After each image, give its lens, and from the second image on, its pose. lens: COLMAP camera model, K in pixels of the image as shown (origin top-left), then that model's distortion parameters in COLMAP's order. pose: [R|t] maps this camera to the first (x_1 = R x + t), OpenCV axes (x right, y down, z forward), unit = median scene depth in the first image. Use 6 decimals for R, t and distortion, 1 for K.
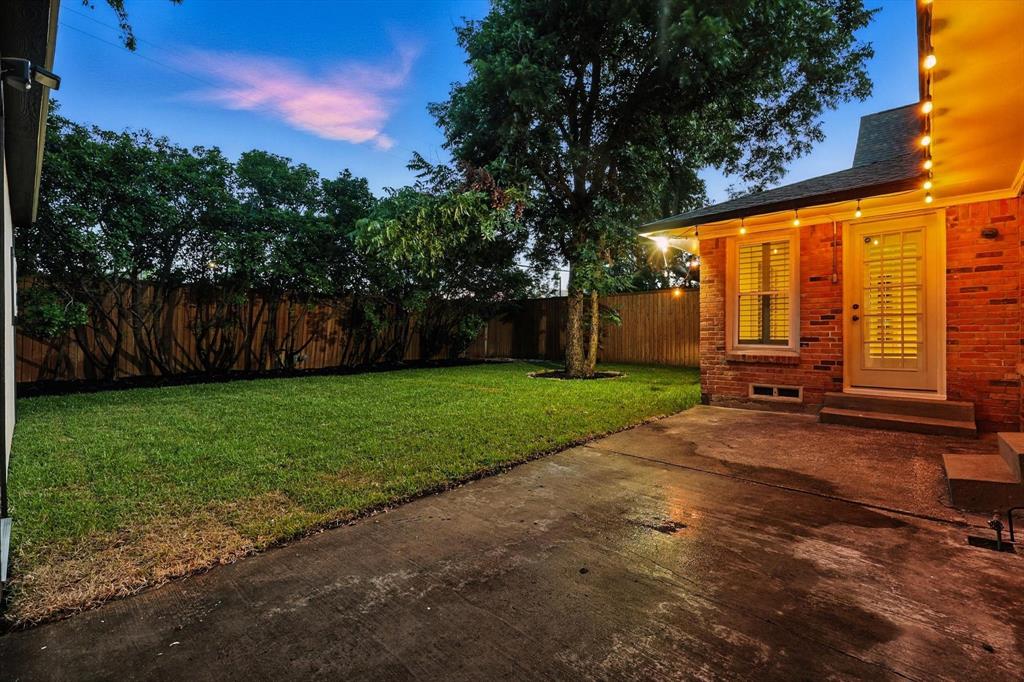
lens RADIAL K [[437.3, 0, 518.4], [0, 437.3, 338.7], [0, 0, 1]] dist [-0.000101, 0.000625]
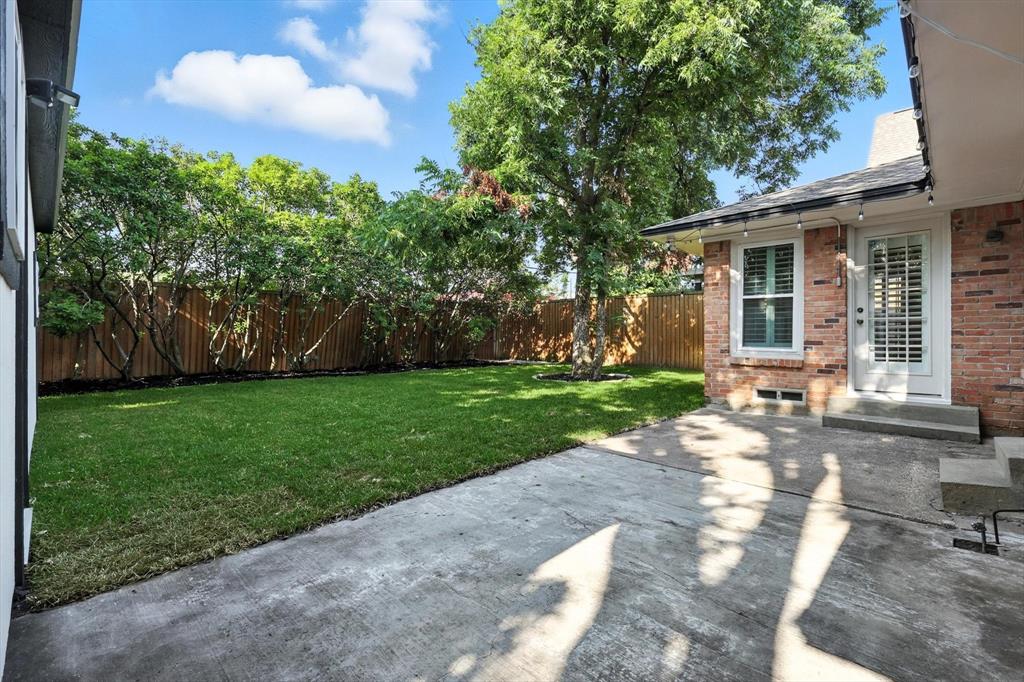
lens RADIAL K [[439.9, 0, 519.0], [0, 439.9, 340.1], [0, 0, 1]] dist [0.001687, 0.000076]
pose [[0.999684, 0.003613, -0.024888, 0.039976], [-0.003656, 0.999992, -0.001681, -0.000857], [0.024882, 0.001772, 0.999689, -0.035274]]
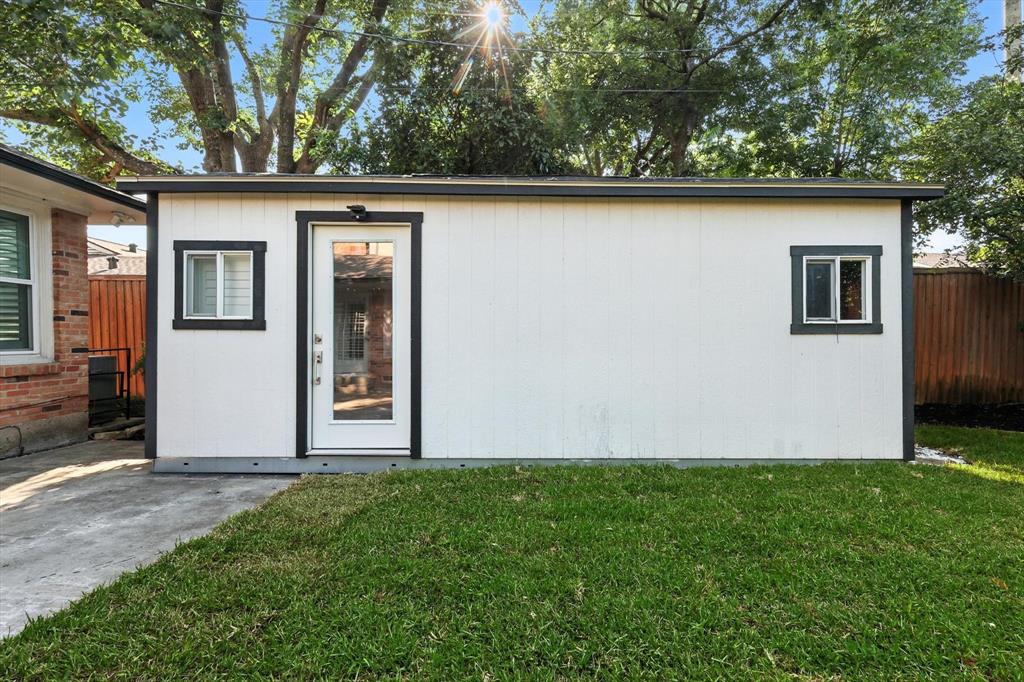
lens RADIAL K [[439.9, 0, 519.0], [0, 439.9, 340.1], [0, 0, 1]] dist [0.001687, 0.000076]
pose [[-0.727835, -0.000458, -0.685752, -0.227821], [-0.003061, 0.999992, 0.002581, -0.038852], [0.685746, 0.003978, -0.727830, 2.093354]]
